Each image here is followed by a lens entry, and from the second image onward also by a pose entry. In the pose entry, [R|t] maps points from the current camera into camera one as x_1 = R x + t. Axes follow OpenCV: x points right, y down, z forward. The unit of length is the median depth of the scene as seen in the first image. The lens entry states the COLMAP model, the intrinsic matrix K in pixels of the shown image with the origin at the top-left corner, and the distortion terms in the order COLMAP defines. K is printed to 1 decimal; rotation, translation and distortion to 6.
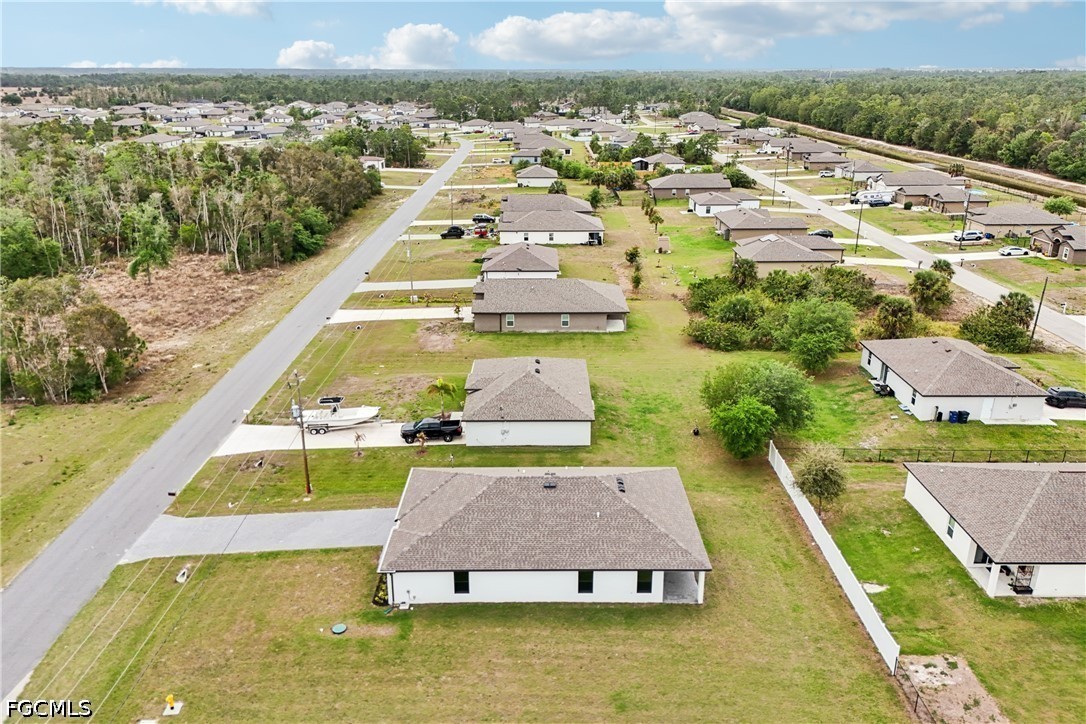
lens RADIAL K [[803.9, 0, 541.6], [0, 803.9, 354.7], [0, 0, 1]] dist [0.070080, -0.063224]
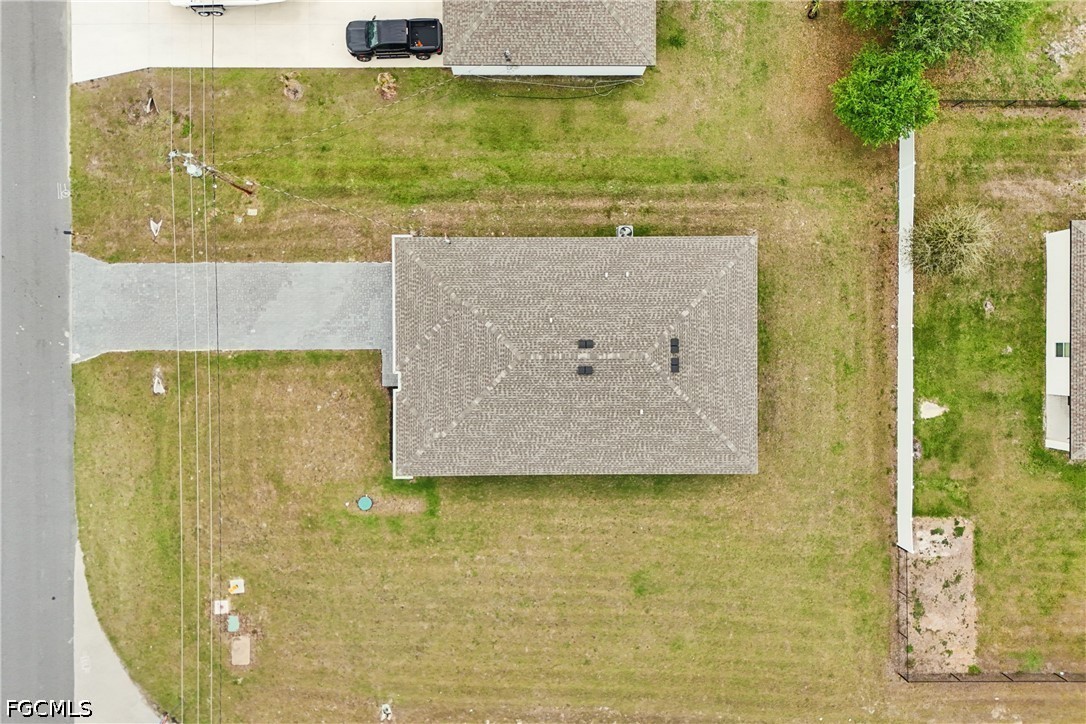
lens RADIAL K [[834.6, 0, 543.4], [0, 834.6, 353.1], [0, 0, 1]] dist [0.076908, -0.078744]
pose [[0.999724, -0.001804, 0.023445, -0.054857], [-0.021590, 0.324550, 0.945622, -0.678860], [-0.009315, -0.945867, 0.324421, 0.823199]]
